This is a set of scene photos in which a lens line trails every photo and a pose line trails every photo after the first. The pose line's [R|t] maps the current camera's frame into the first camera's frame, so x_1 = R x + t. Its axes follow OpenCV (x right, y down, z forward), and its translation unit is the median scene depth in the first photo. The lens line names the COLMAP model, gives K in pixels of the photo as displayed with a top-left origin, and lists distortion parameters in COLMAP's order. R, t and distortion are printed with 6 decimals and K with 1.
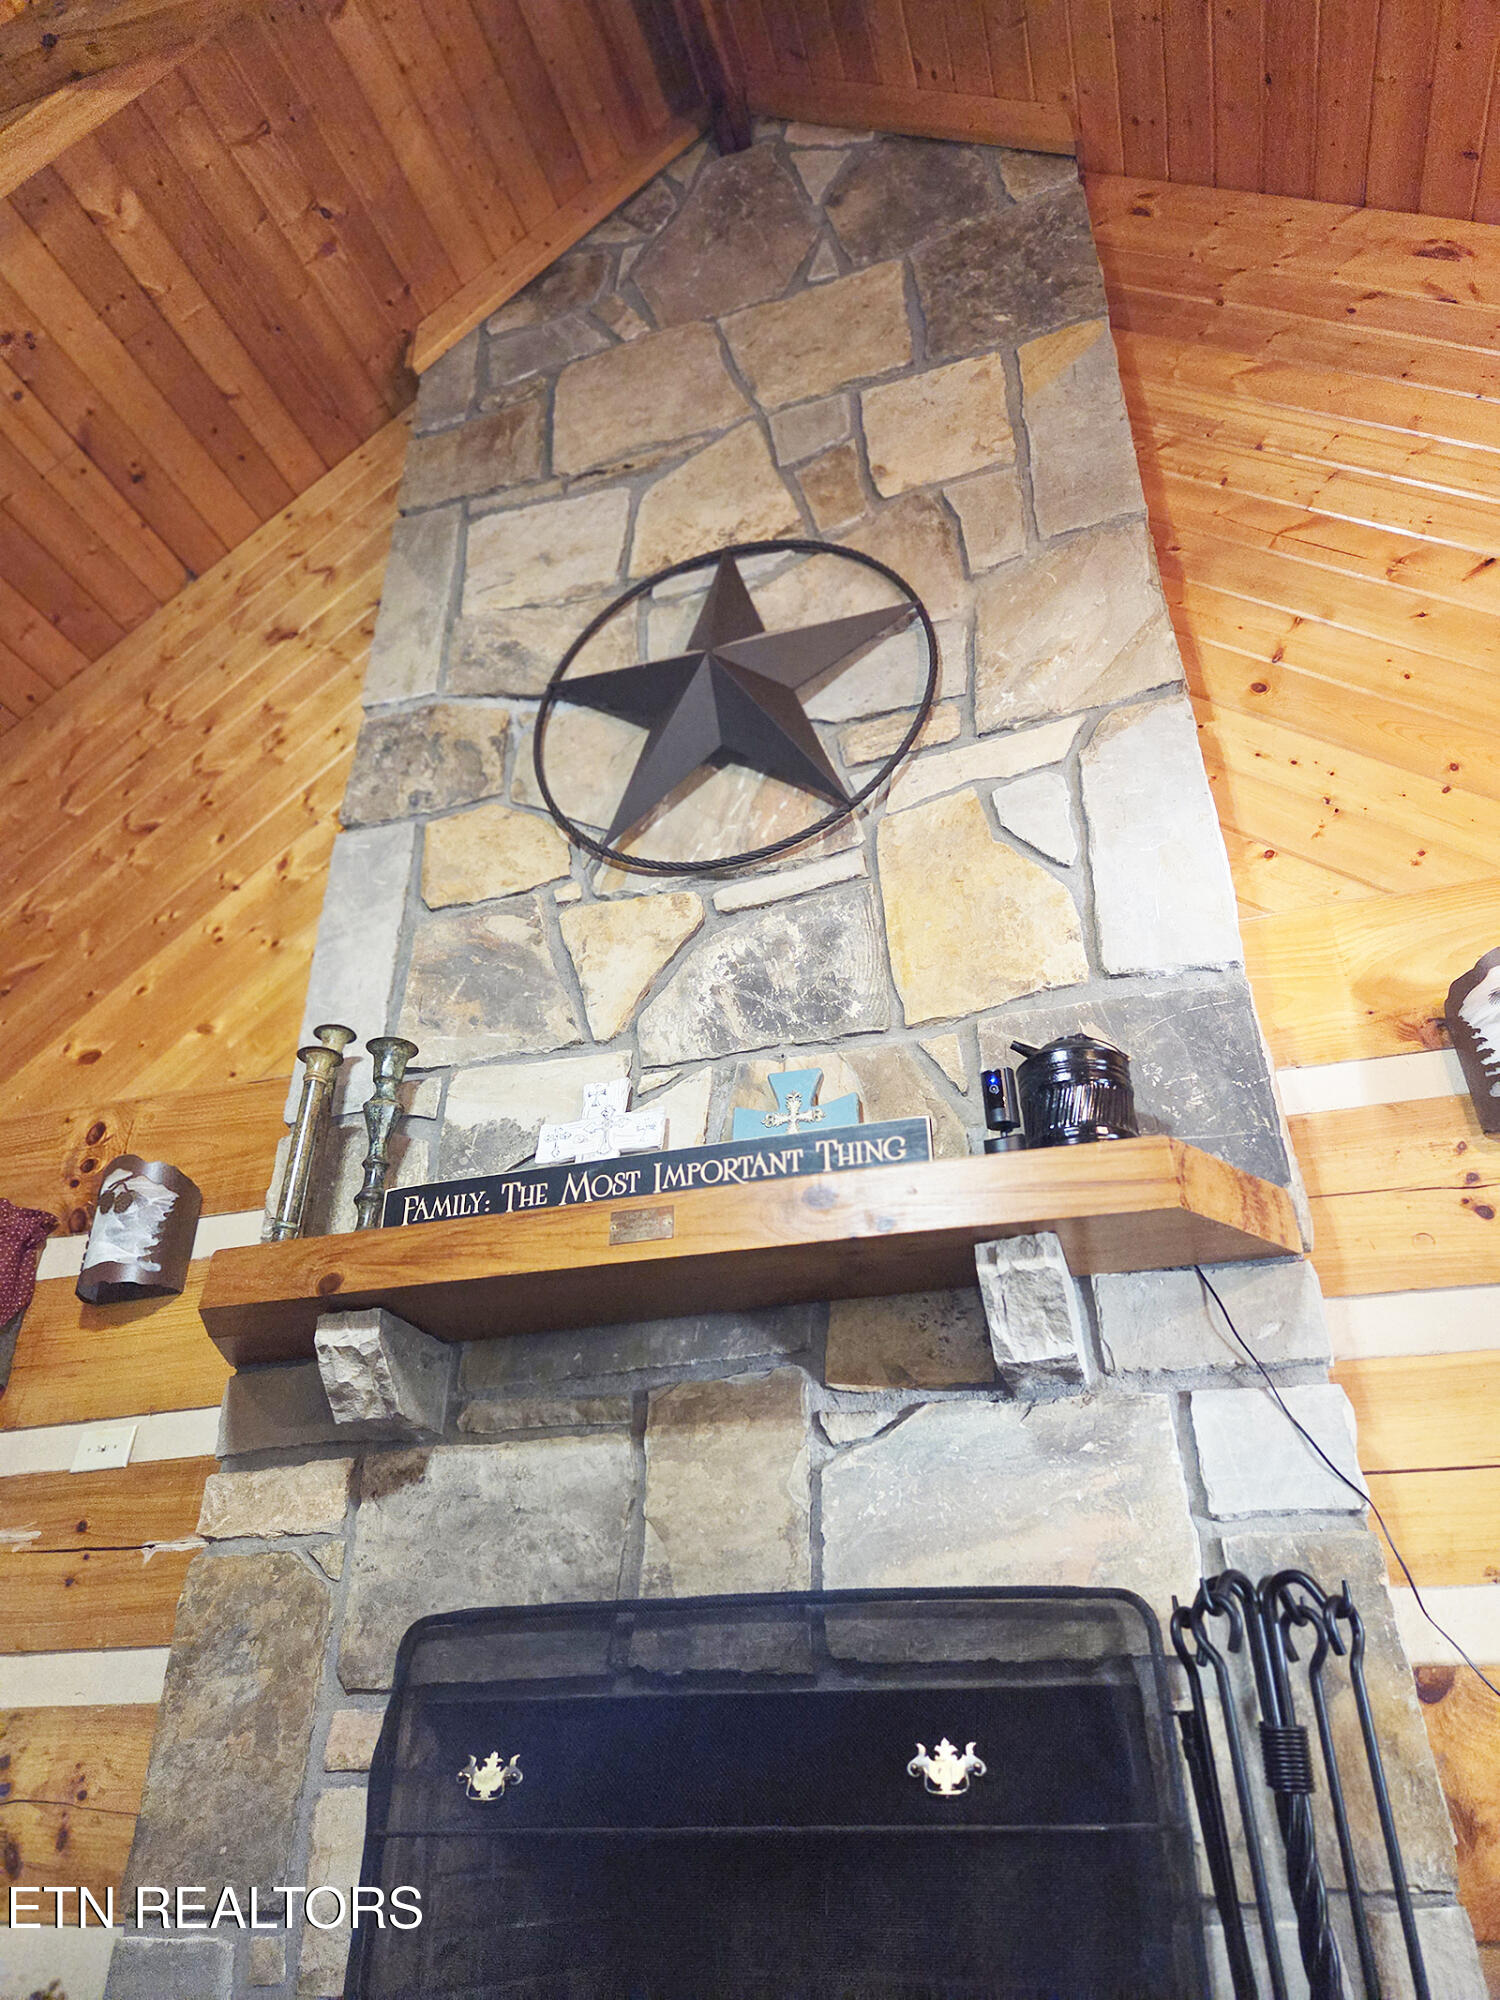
lens RADIAL K [[1341.4, 0, 753.0], [0, 1341.4, 977.1], [0, 0, 1]] dist [0.075627, -0.058205]
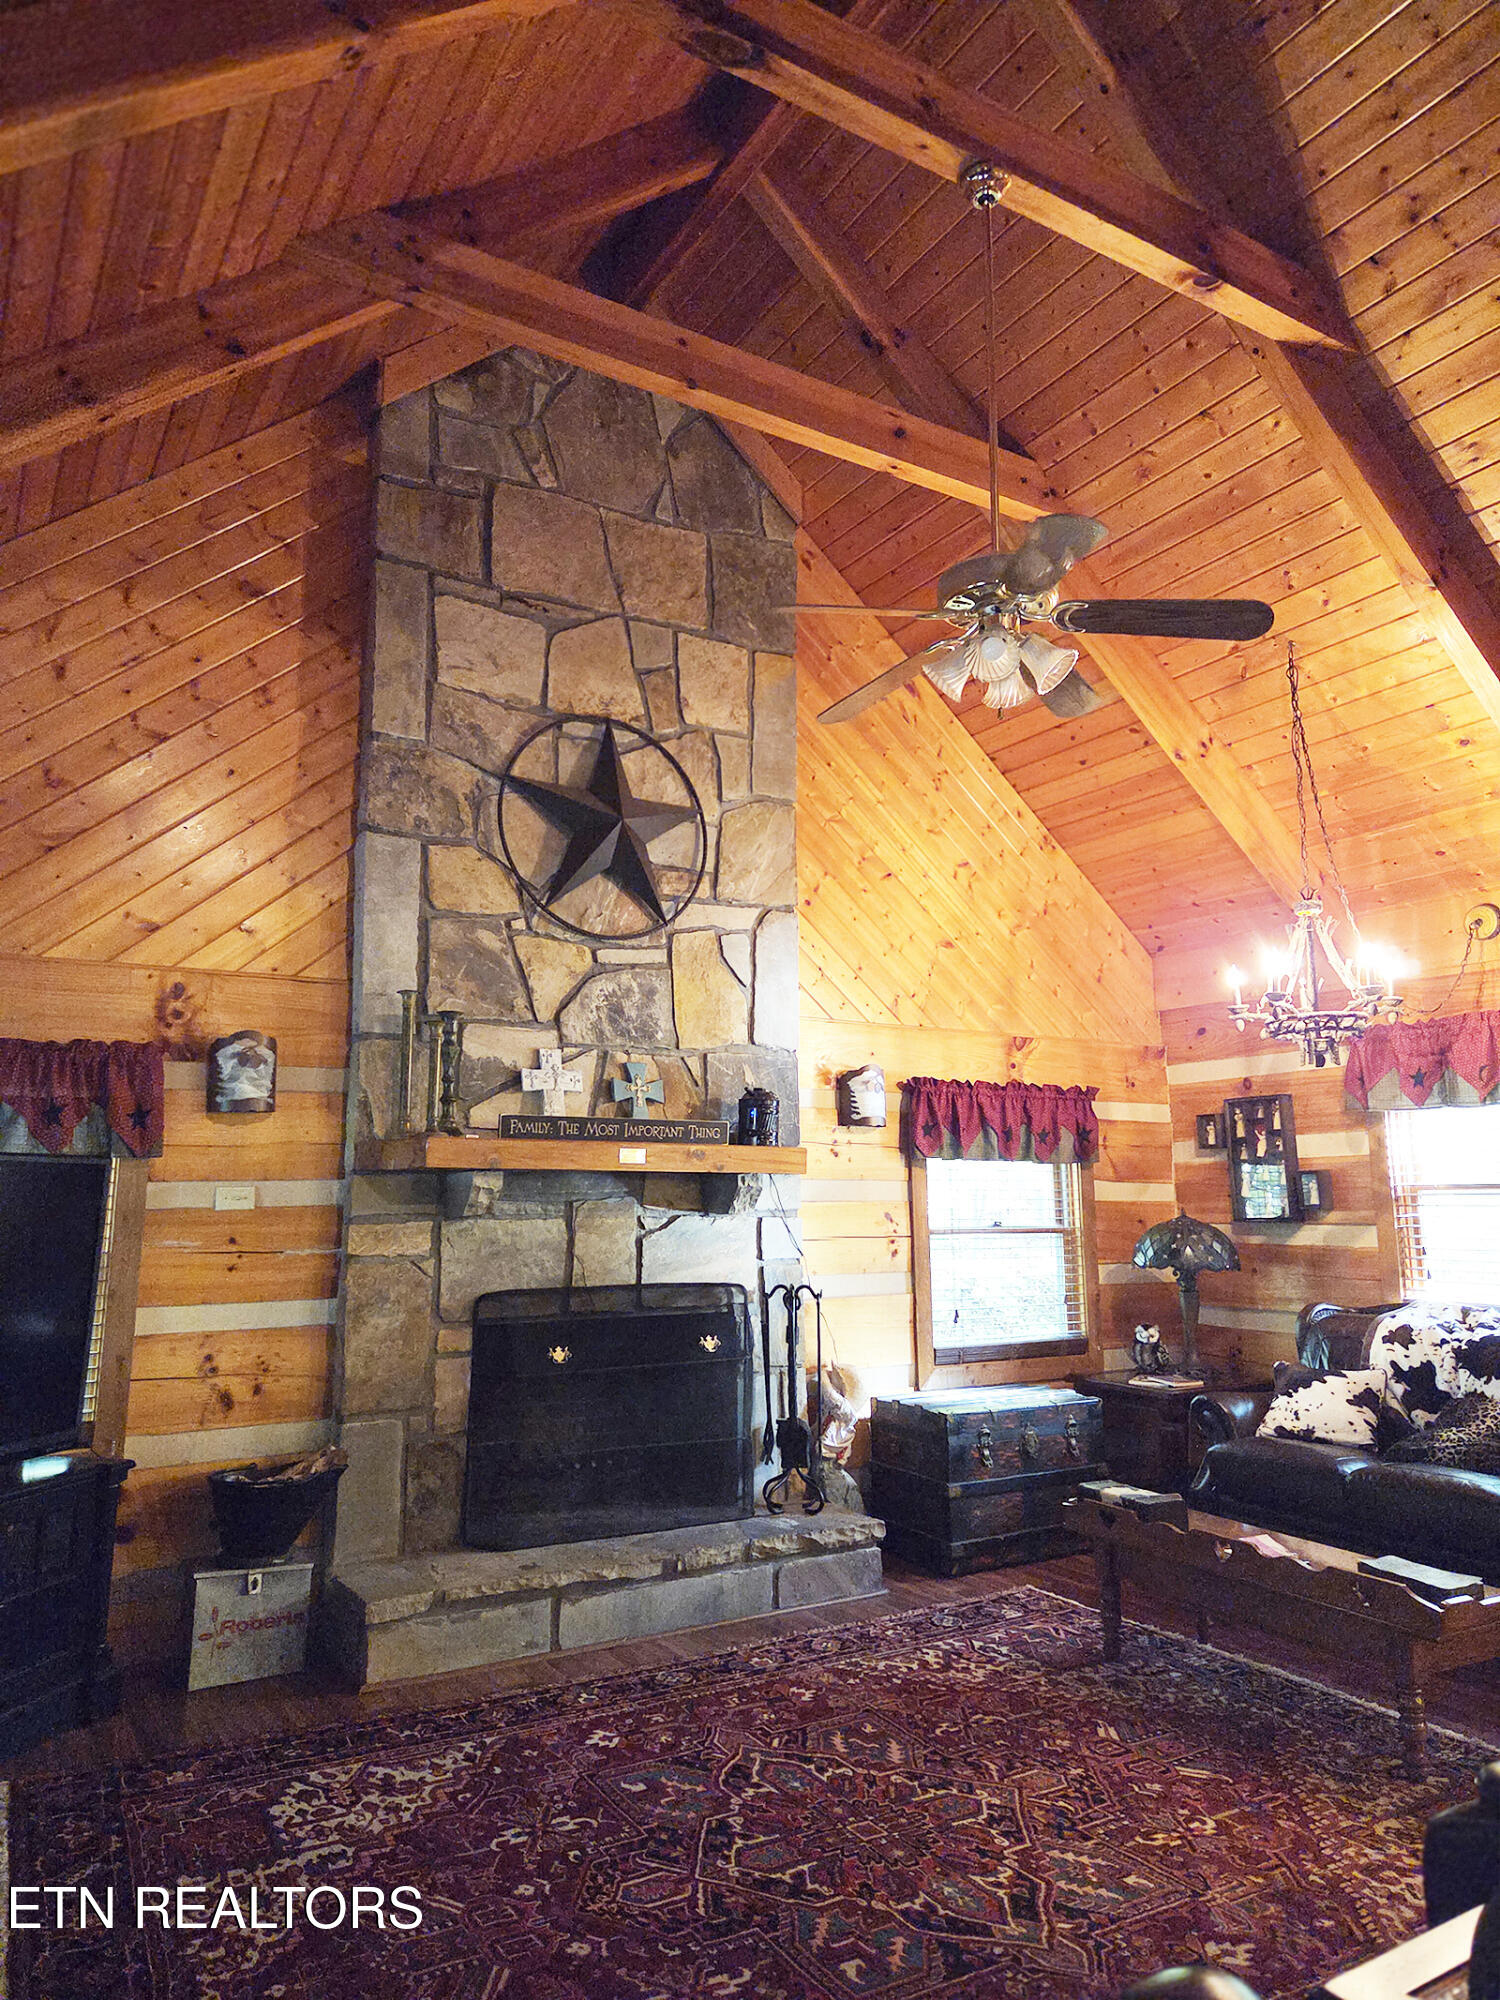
lens RADIAL K [[1341.4, 0, 749.4], [0, 1341.4, 978.8], [0, 0, 1]] dist [0.075627, -0.058205]
pose [[0.657498, 0.127503, 0.742590, -1.437381], [-0.384487, 0.904373, 0.185148, -0.511502], [-0.647971, -0.407250, 0.643646, -0.459312]]
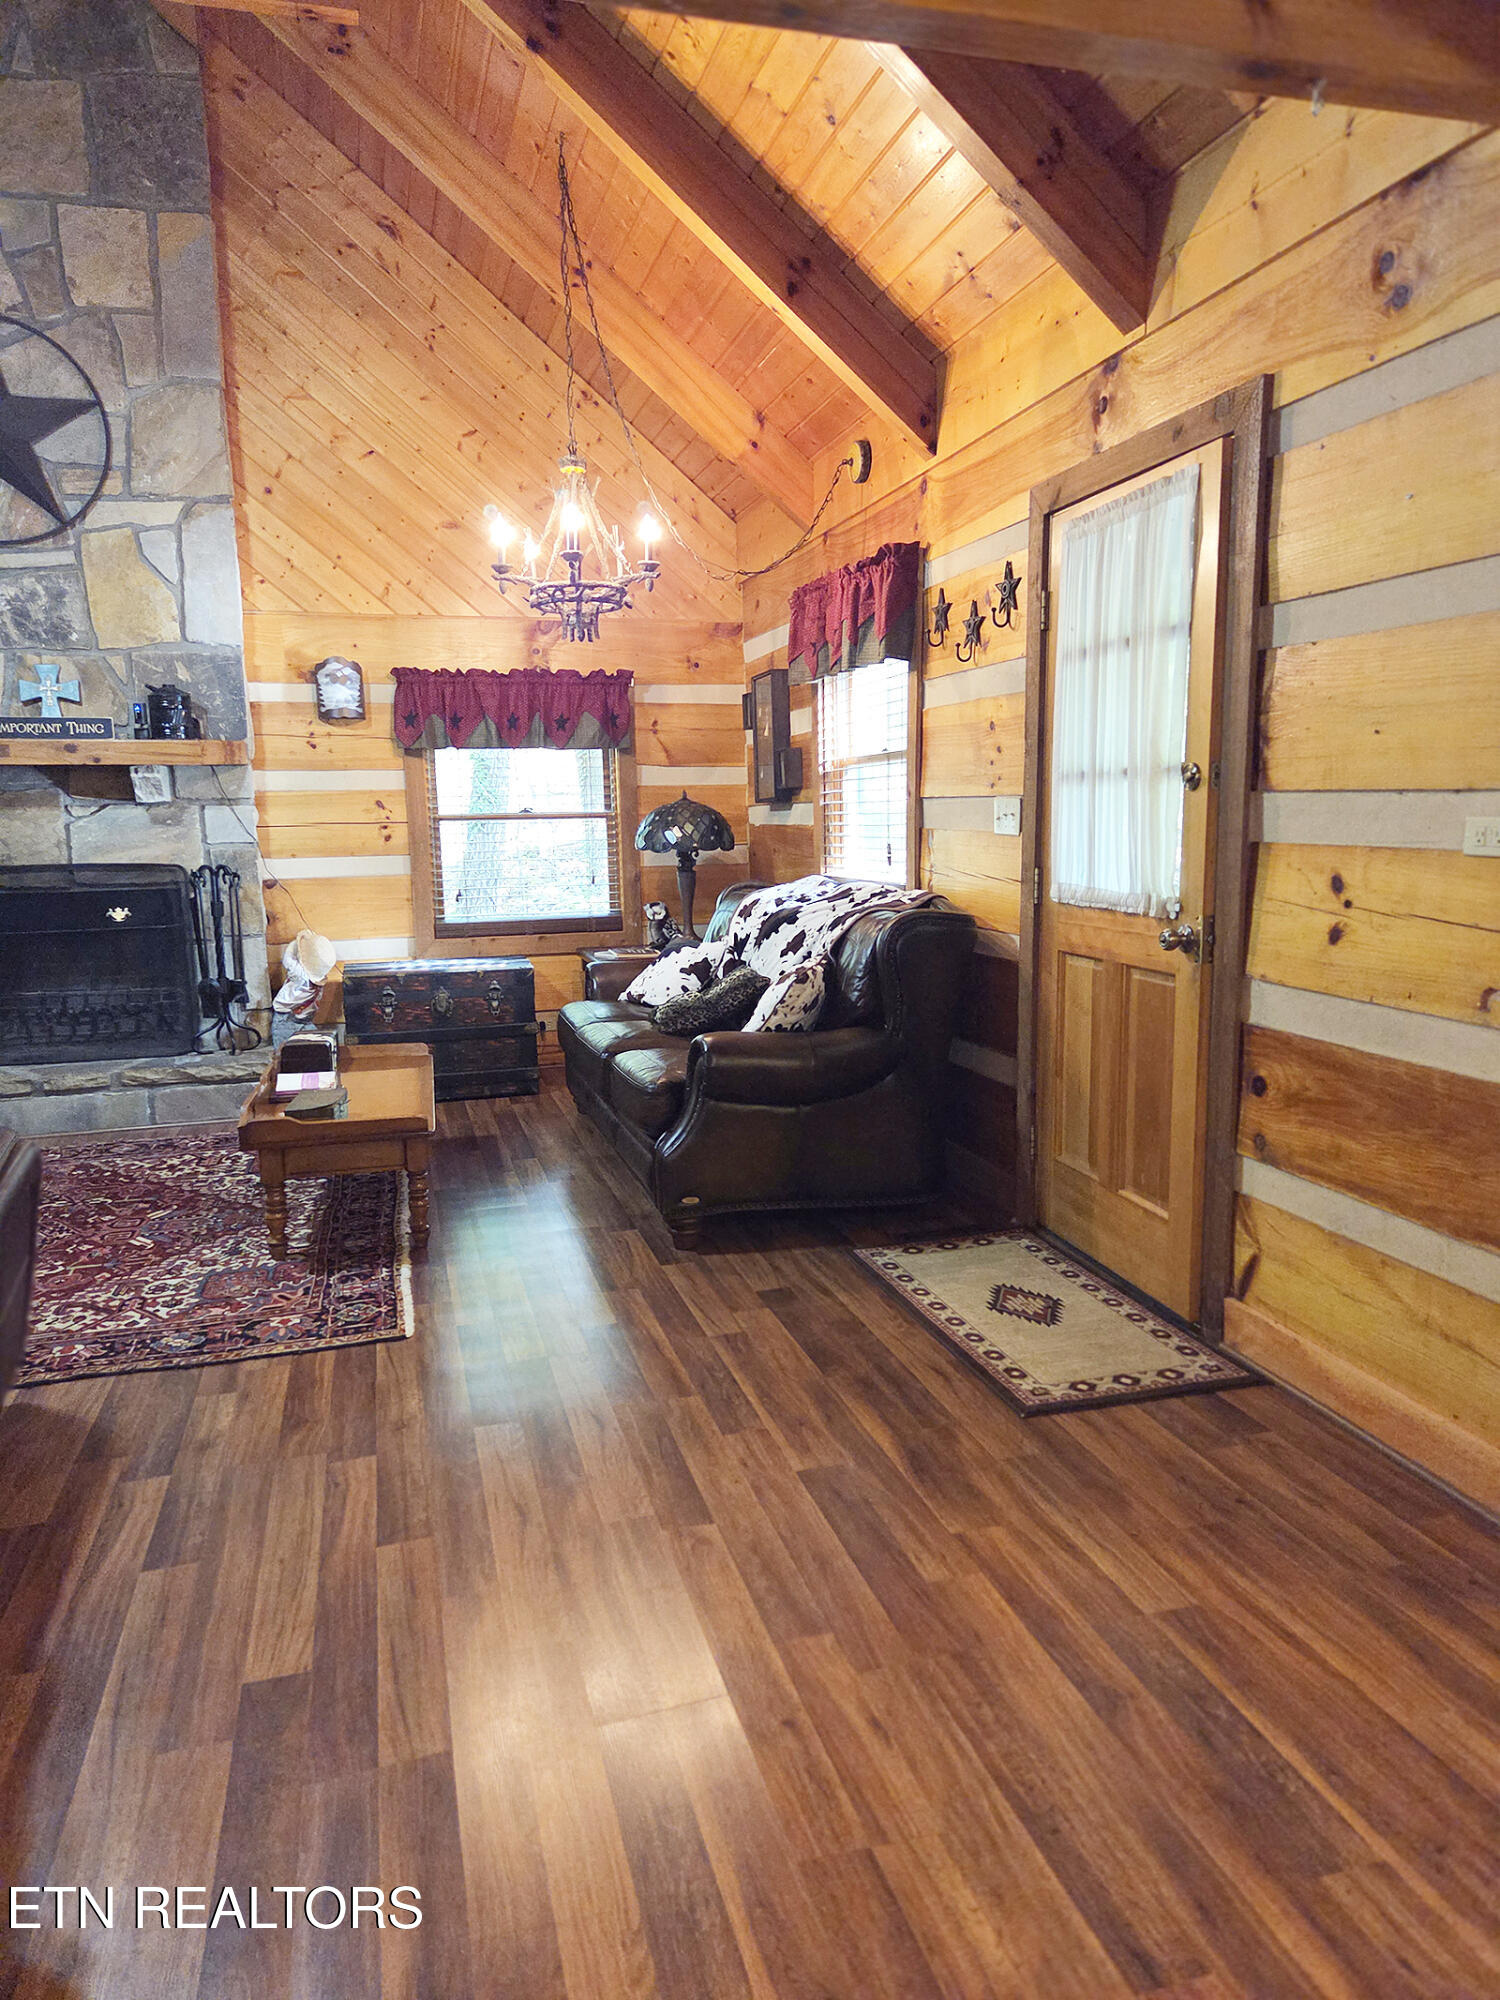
lens RADIAL K [[1341.4, 0, 743.9], [0, 1341.4, 999.5], [0, 0, 1]] dist [0.075627, -0.058205]
pose [[0.839171, -0.087695, 0.536751, -0.272364], [-0.264064, 0.797084, 0.543073, -1.053811], [-0.475460, -0.597467, 0.645732, -1.446430]]
